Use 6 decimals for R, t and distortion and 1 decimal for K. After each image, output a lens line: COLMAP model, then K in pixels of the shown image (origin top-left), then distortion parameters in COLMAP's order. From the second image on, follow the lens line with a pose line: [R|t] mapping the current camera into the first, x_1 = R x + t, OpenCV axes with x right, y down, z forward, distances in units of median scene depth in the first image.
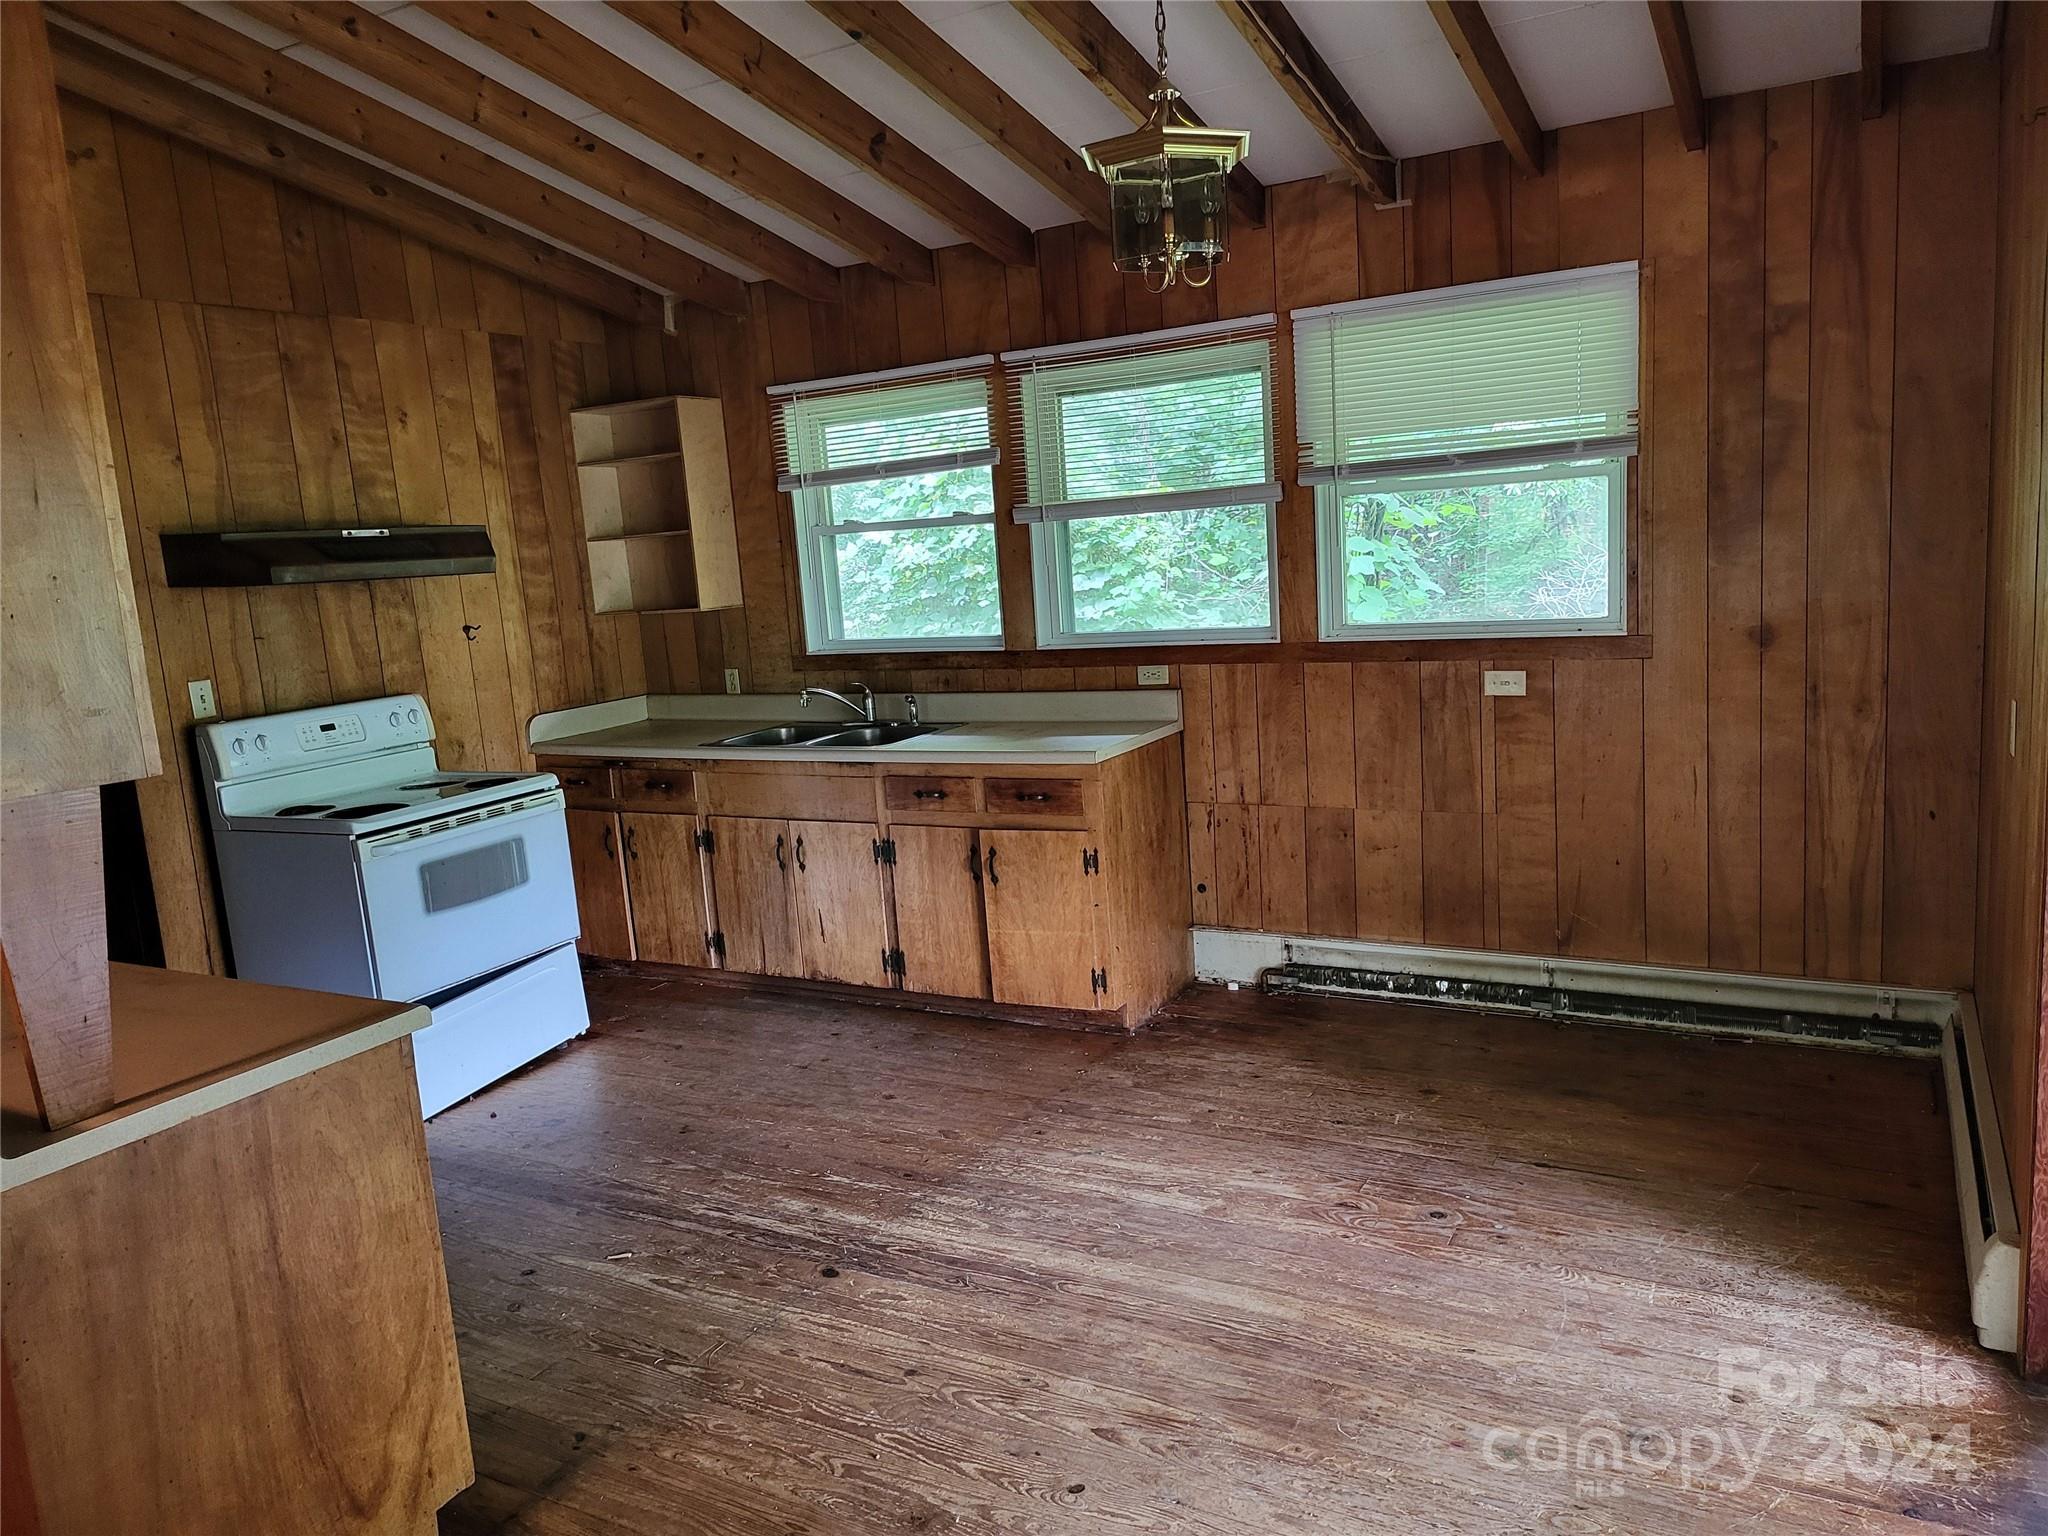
lens RADIAL K [[1436.0, 0, 1085.5], [0, 1436.0, 767.2], [0, 0, 1]] dist [0.033365, -0.007682]
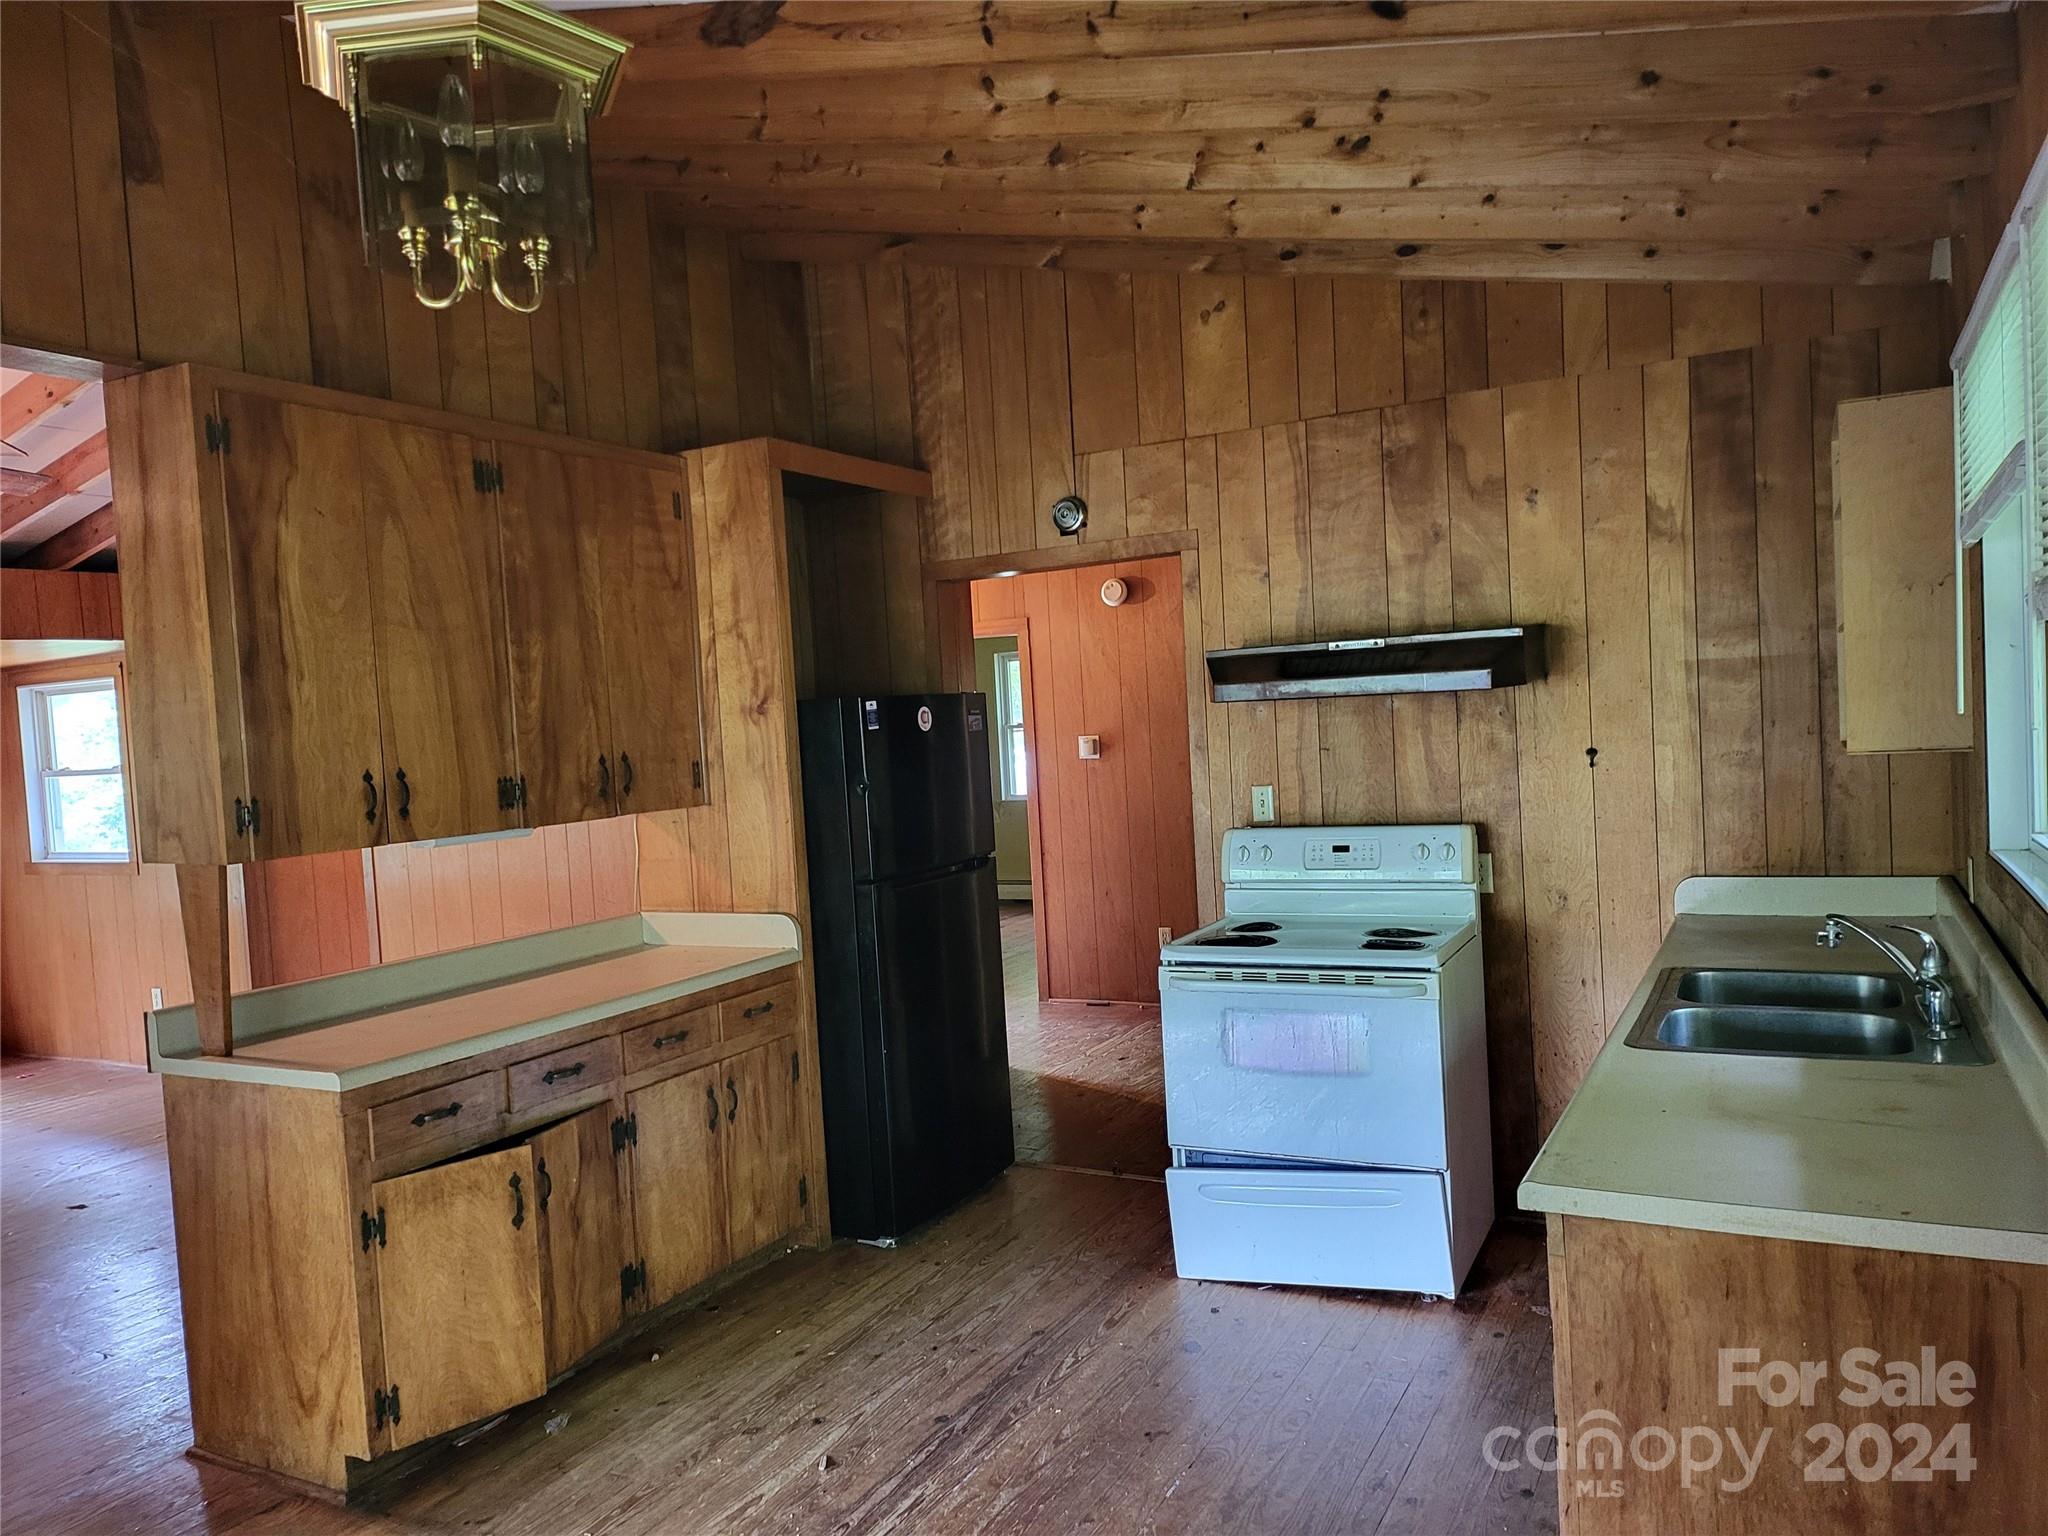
lens RADIAL K [[1436.0, 0, 1030.9], [0, 1436.0, 783.4], [0, 0, 1]] dist [0.033365, -0.007682]
pose [[-0.002630, 0.112604, -0.993636, 0.380292], [-0.108668, 0.987724, 0.112221, -0.144786], [0.994075, 0.108271, 0.009639, 0.748461]]
